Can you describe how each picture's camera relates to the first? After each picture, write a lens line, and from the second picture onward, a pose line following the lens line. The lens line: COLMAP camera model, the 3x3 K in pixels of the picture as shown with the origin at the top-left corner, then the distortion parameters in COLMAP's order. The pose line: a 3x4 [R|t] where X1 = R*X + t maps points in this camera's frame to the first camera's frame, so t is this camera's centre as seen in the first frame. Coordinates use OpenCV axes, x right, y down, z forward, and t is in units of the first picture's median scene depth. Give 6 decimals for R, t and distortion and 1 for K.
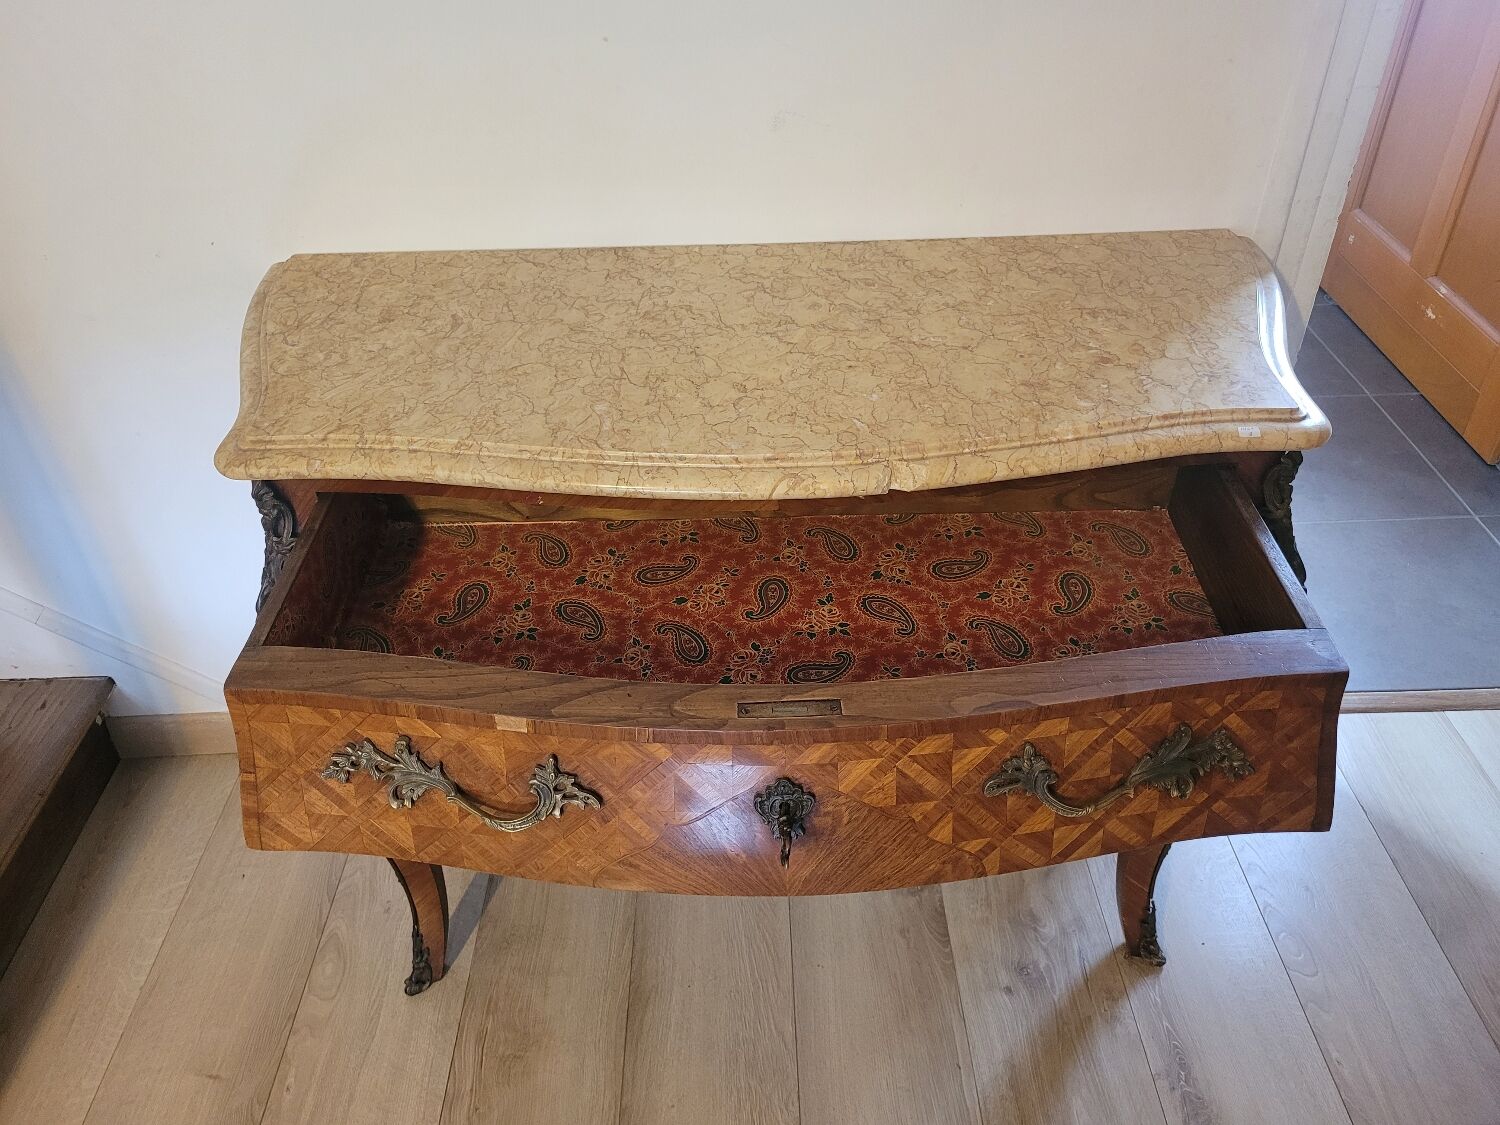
lens RADIAL K [[1148.4, 0, 751.0], [0, 1148.4, 537.1], [0, 0, 1]] dist [0.036036, -0.031946]
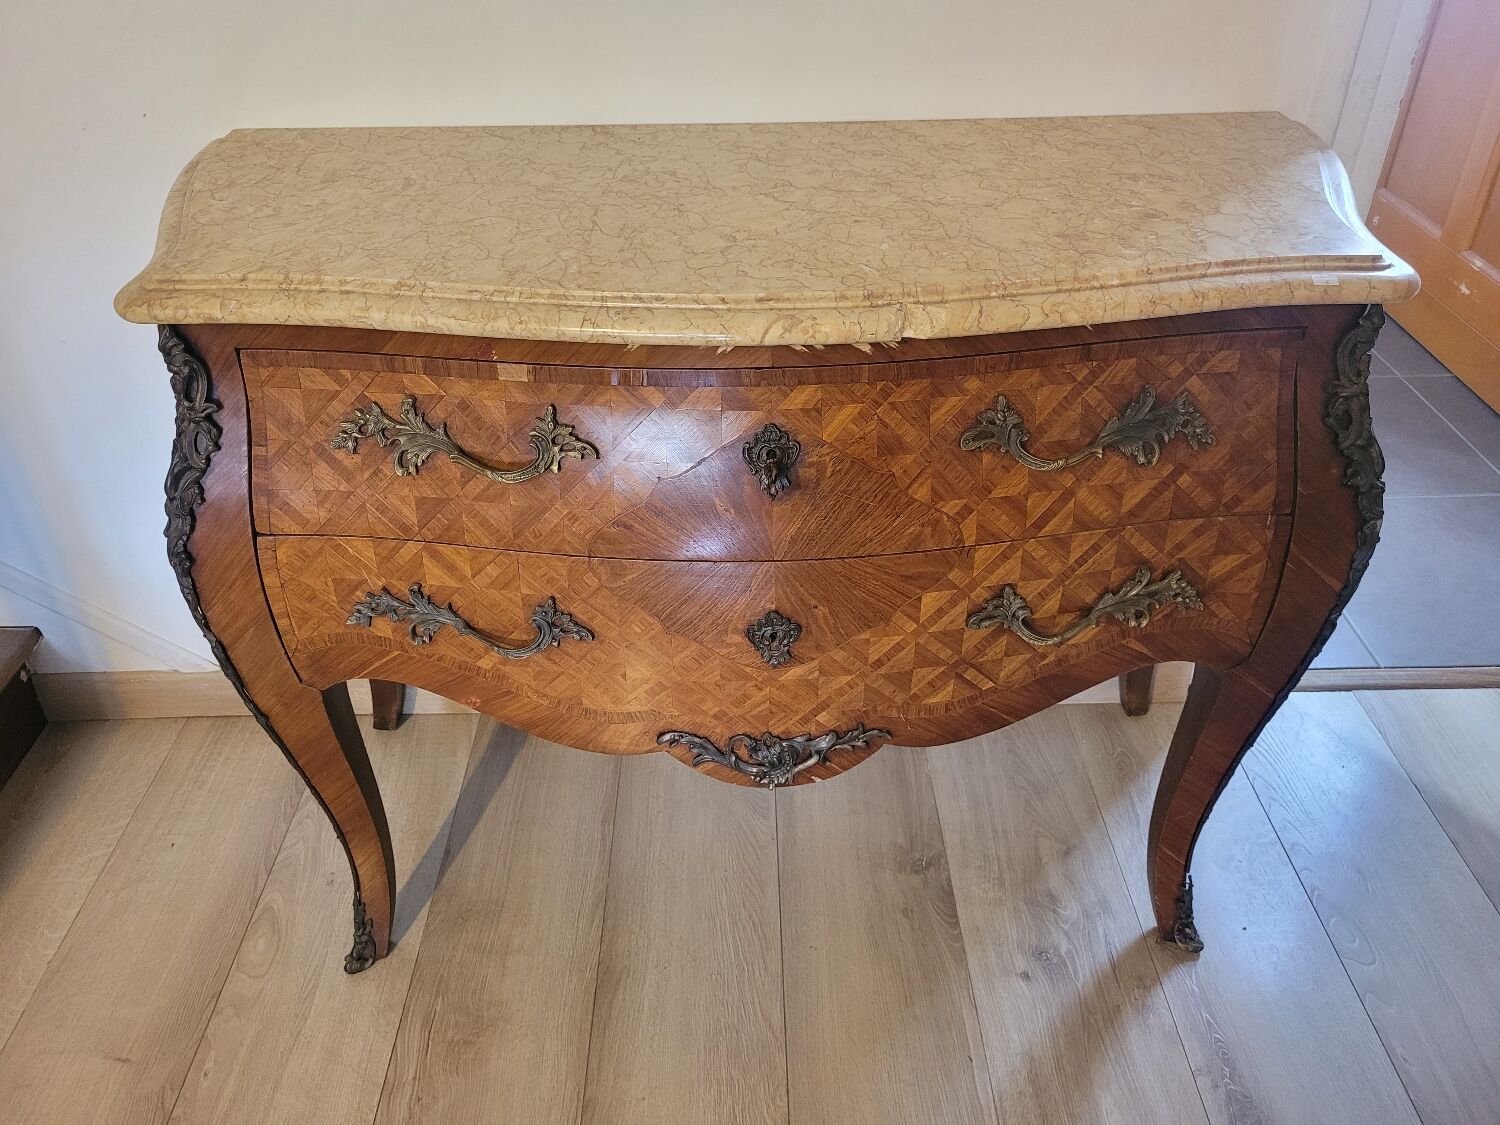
lens RADIAL K [[1148.4, 0, 741.3], [0, 1148.4, 545.2], [0, 0, 1]] dist [0.036036, -0.031946]
pose [[0.999922, 0.012136, -0.003096, 0.004048], [-0.012234, 0.999349, -0.033928, 0.102385], [0.002683, 0.033963, 0.999419, 0.111812]]
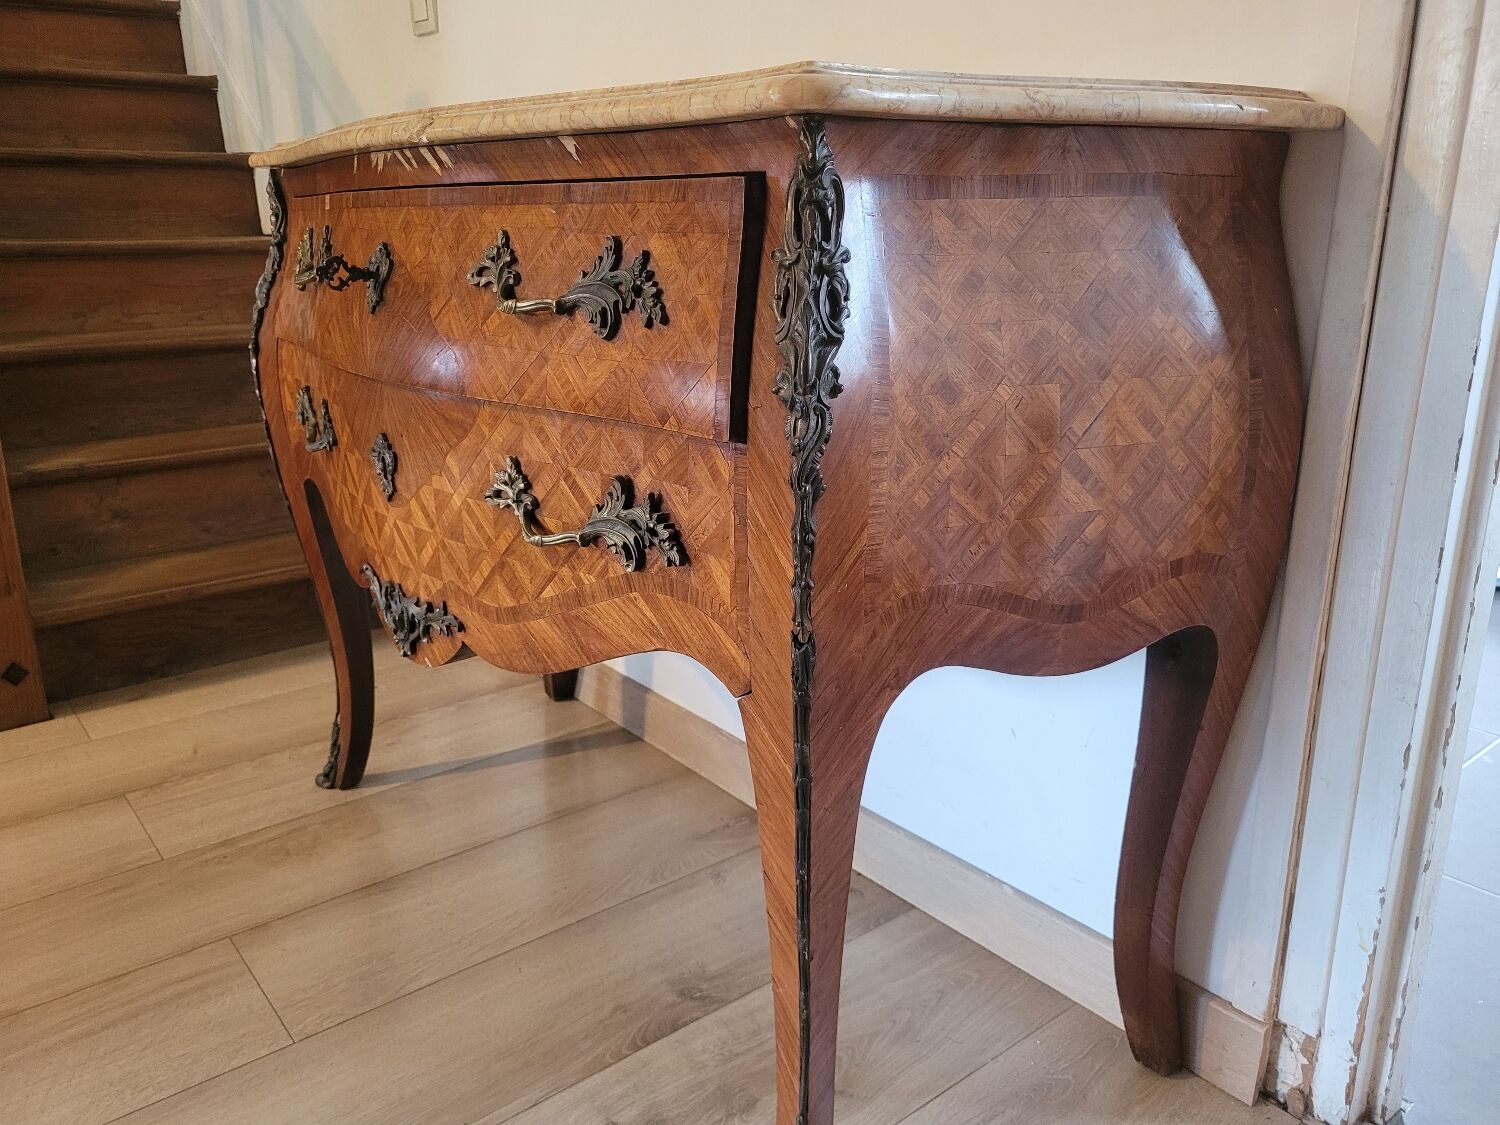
lens RADIAL K [[1148.4, 0, 737.0], [0, 1148.4, 553.3], [0, 0, 1]] dist [0.036036, -0.031946]
pose [[0.607080, 0.242408, -0.756765, 0.741509], [-0.488270, 0.865139, -0.114570, 0.159973], [0.626934, 0.439058, 0.643569, 0.511262]]
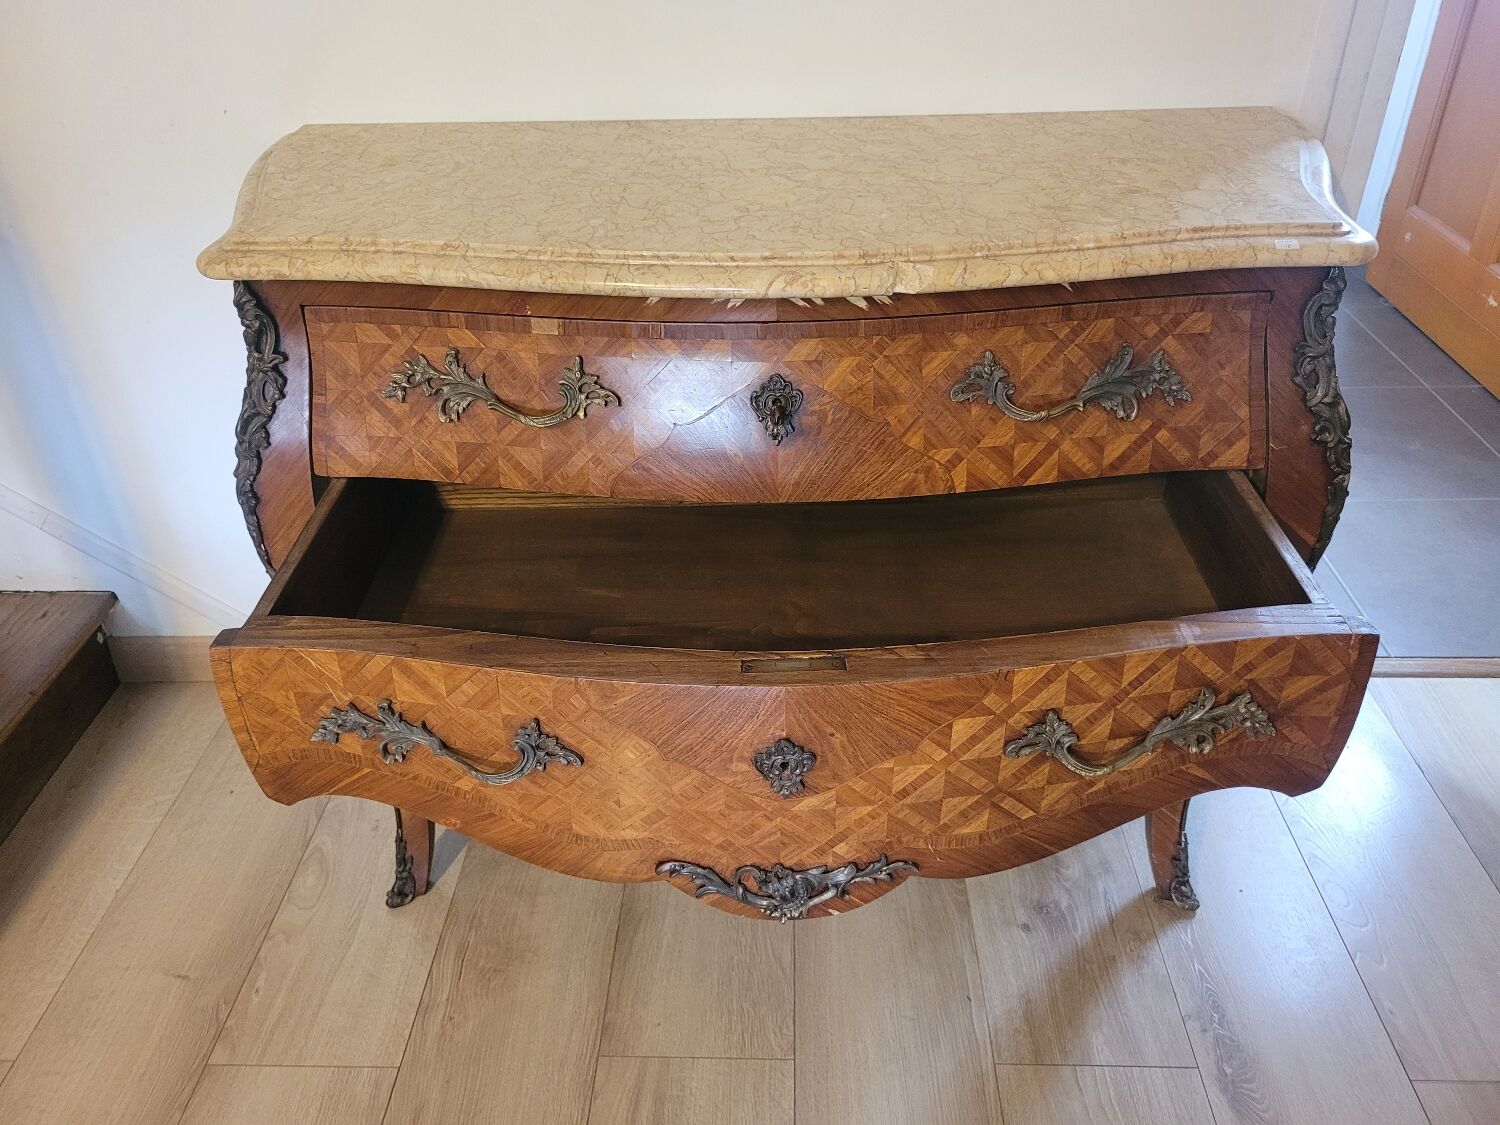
lens RADIAL K [[1148.4, 0, 744.2], [0, 1148.4, 552.1], [0, 0, 1]] dist [0.036036, -0.031946]
pose [[0.998570, 0.026822, -0.046253, 0.034068], [-0.029522, 0.997837, -0.058730, 0.164411], [0.044577, 0.060011, 0.997202, 0.051333]]
